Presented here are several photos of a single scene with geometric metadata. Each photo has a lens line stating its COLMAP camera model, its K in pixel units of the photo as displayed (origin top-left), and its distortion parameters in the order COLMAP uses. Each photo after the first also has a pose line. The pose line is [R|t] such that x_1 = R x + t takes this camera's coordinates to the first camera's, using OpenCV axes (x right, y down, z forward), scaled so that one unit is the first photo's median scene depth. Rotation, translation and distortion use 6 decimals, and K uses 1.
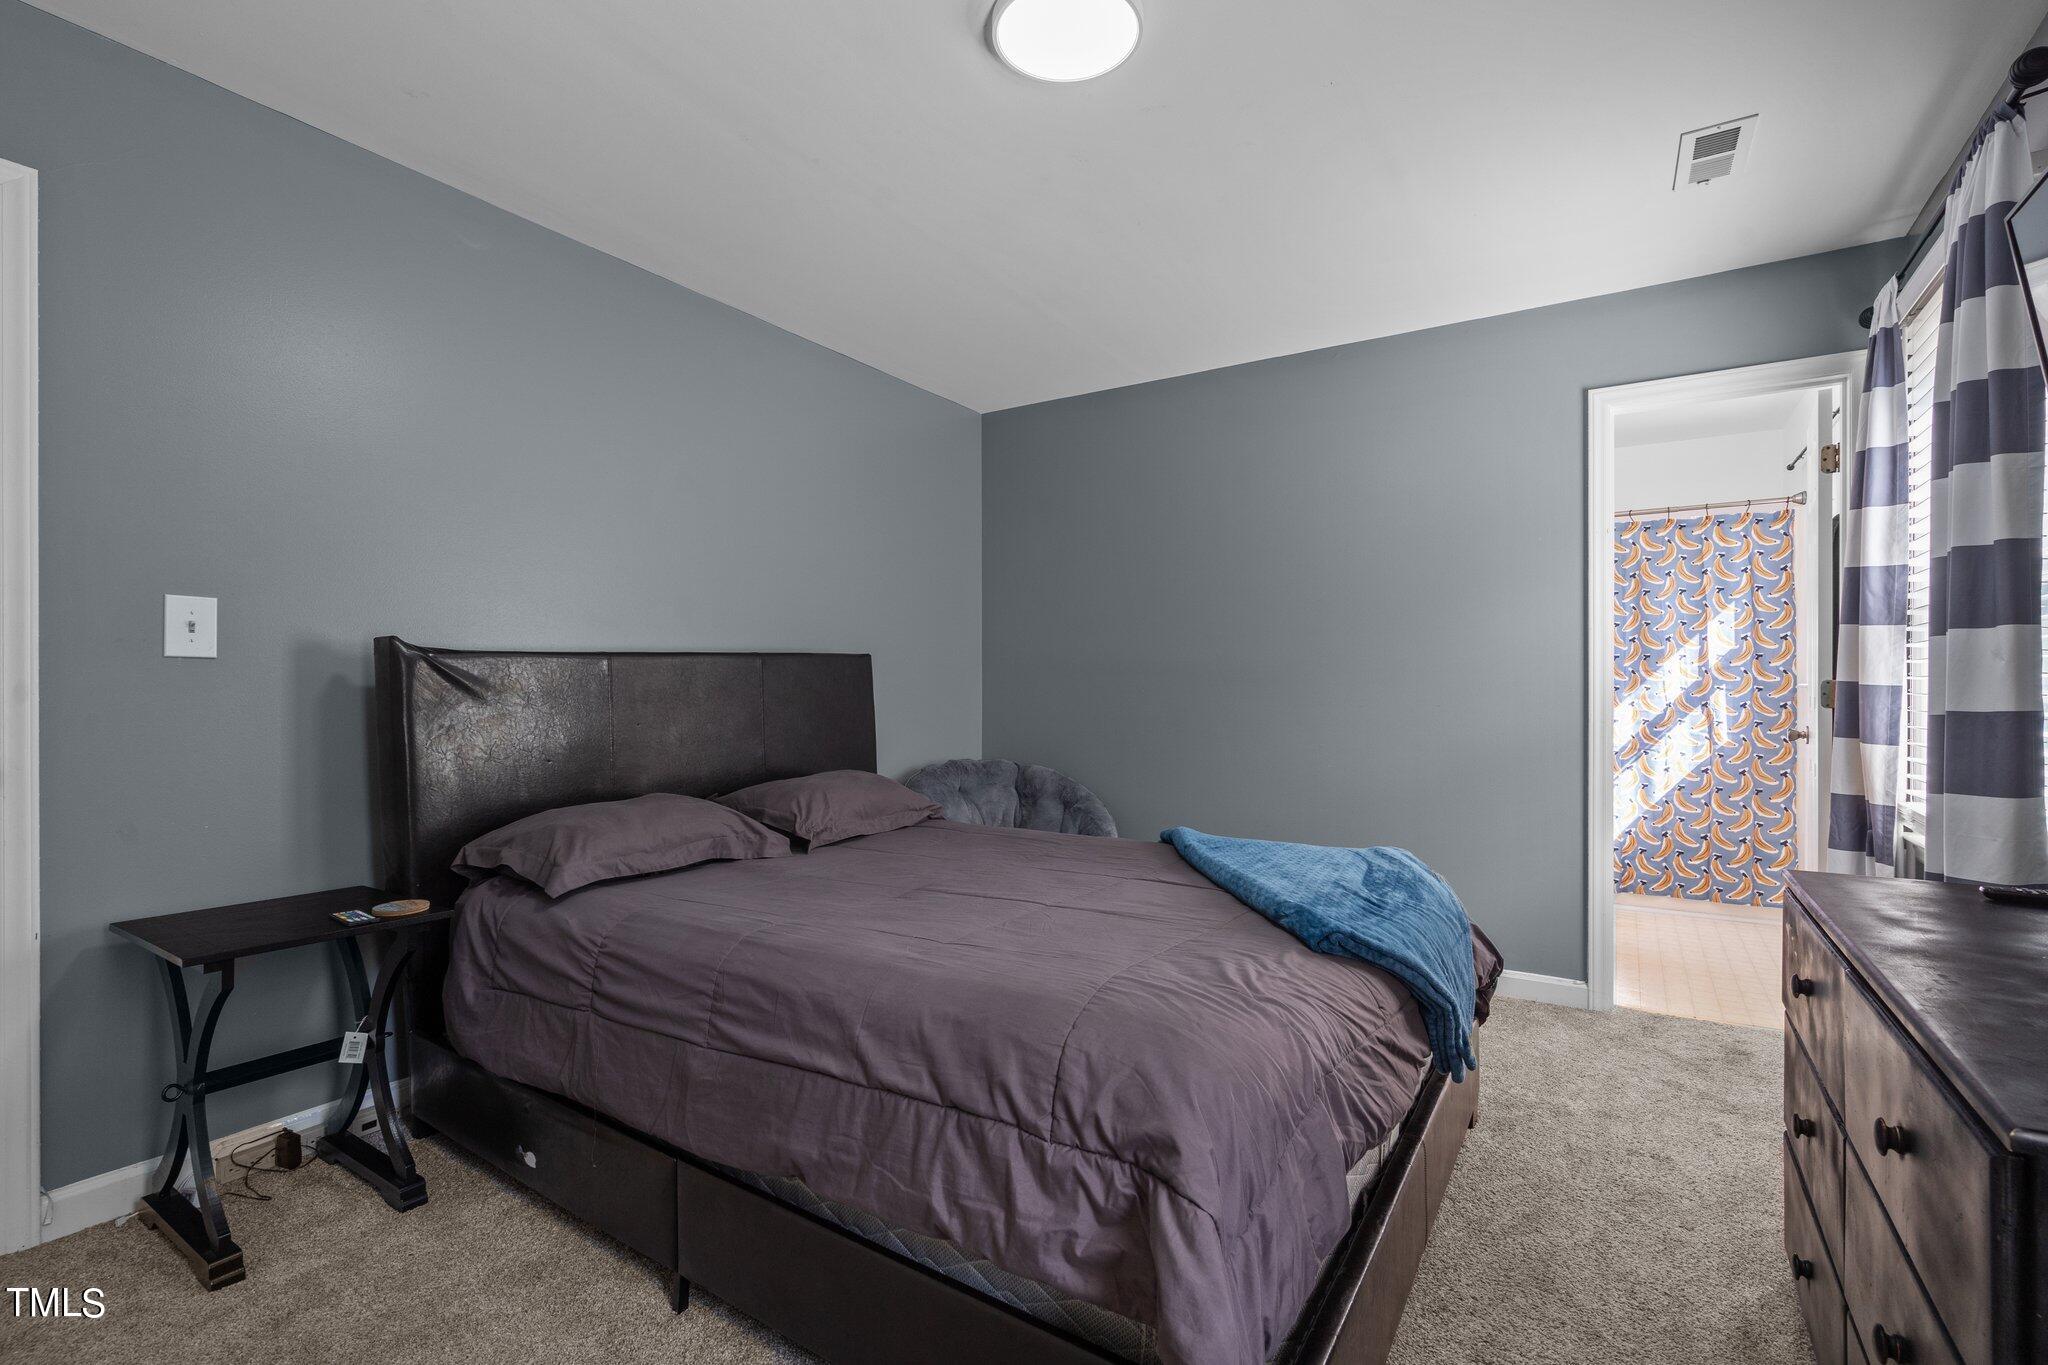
lens RADIAL K [[934.4, 0, 1028.8], [0, 934.4, 696.3], [0, 0, 1]] dist [-0.004475, 0.001203]
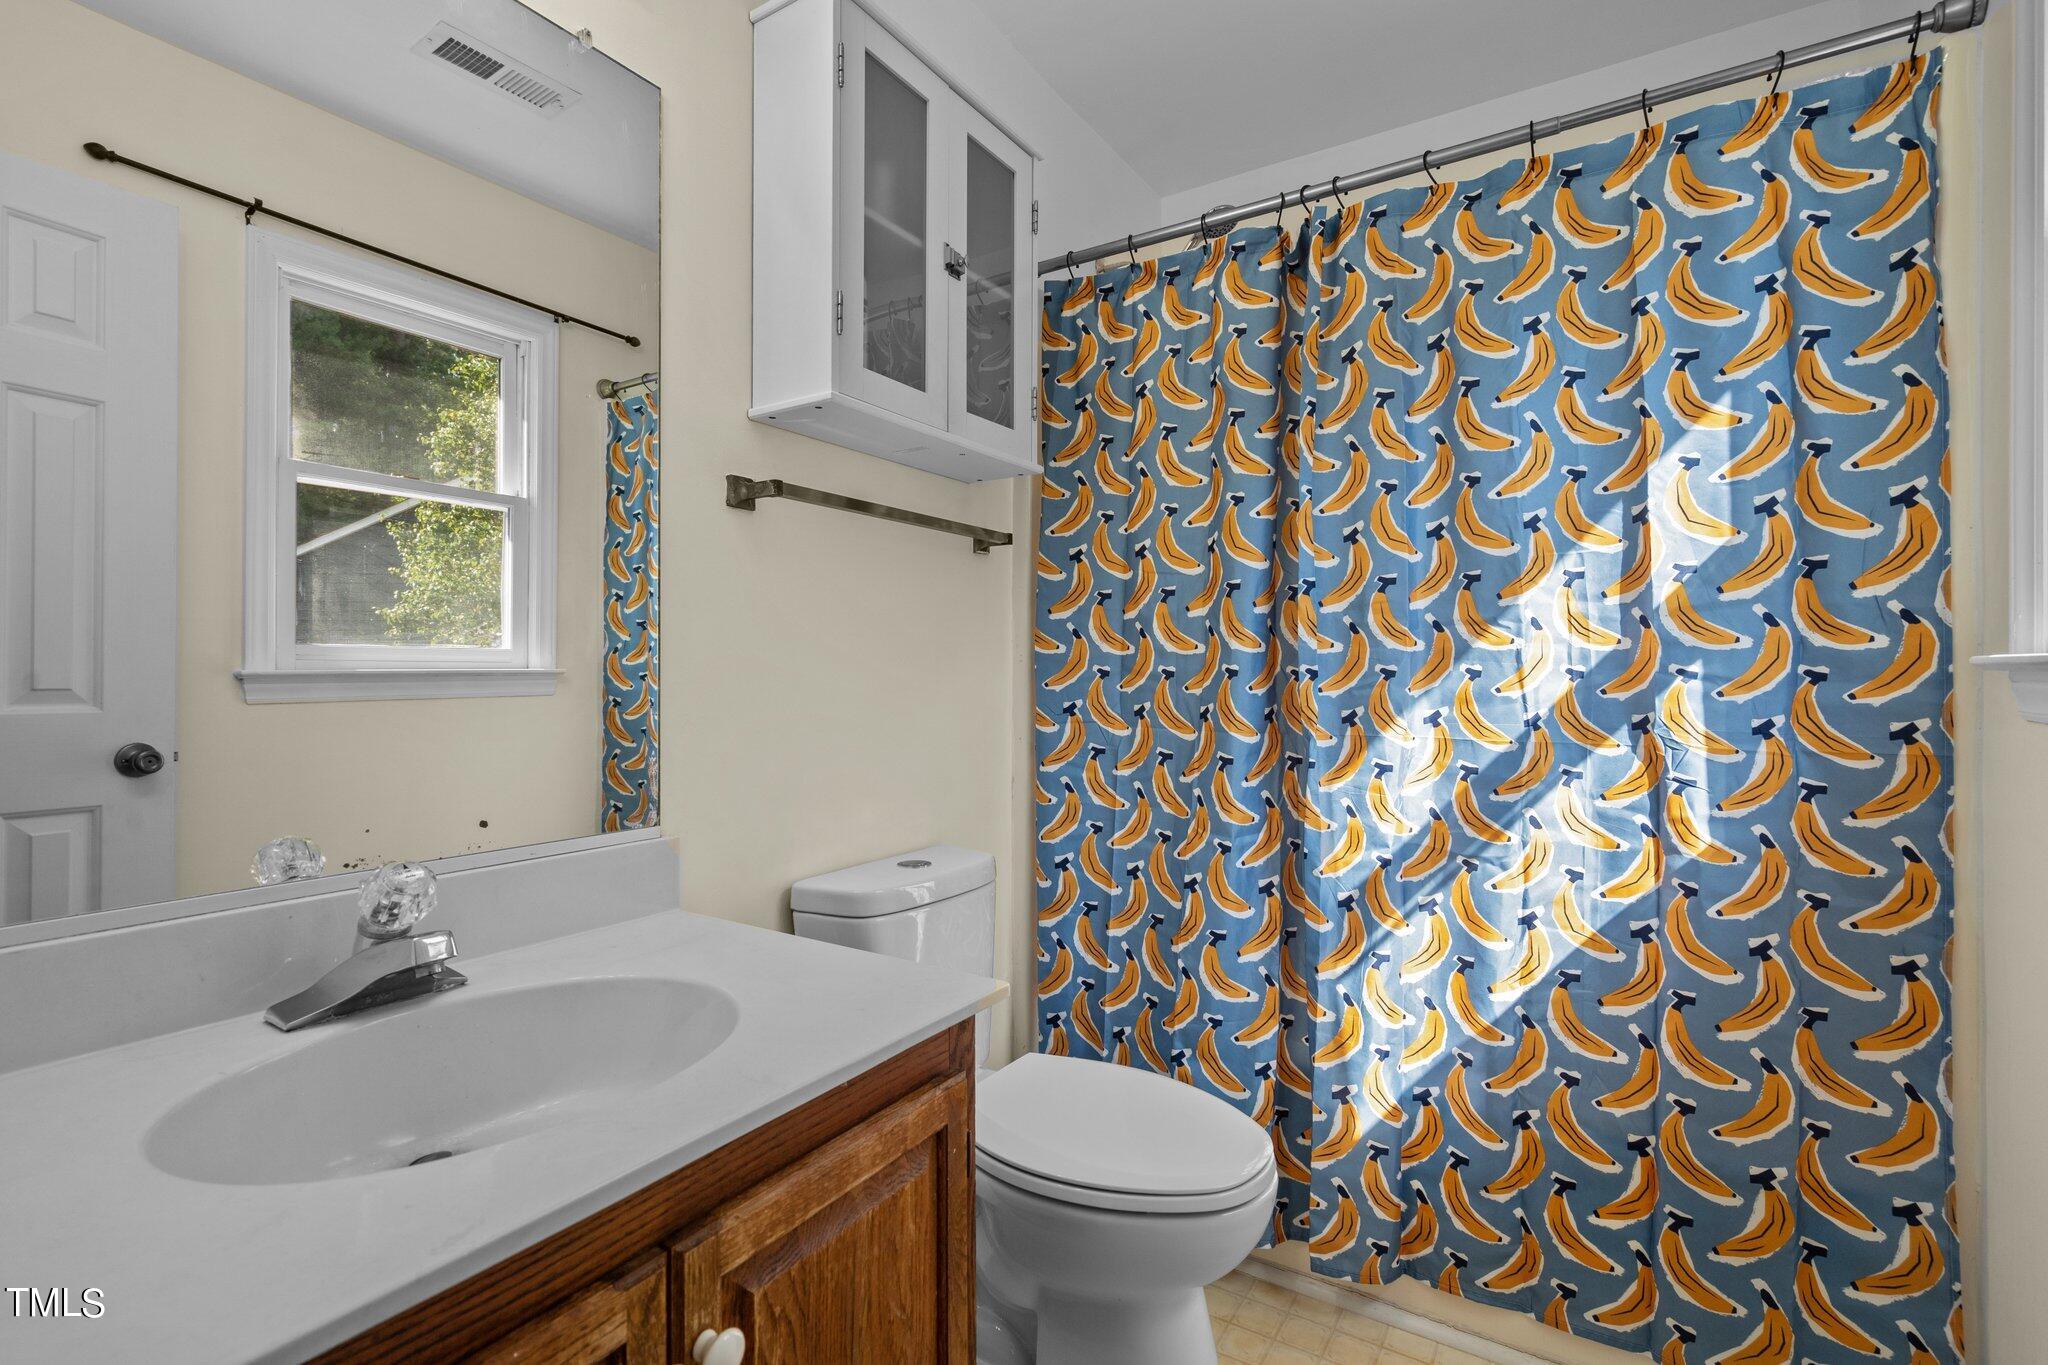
lens RADIAL K [[934.4, 0, 1028.5], [0, 934.4, 680.4], [0, 0, 1]] dist [-0.004475, 0.001203]
pose [[0.999998, -0.001295, 0.001709, 0.515136], [0.001296, 0.999999, -0.000435, -0.006251], [-0.001708, 0.000437, 0.999998, 0.681296]]
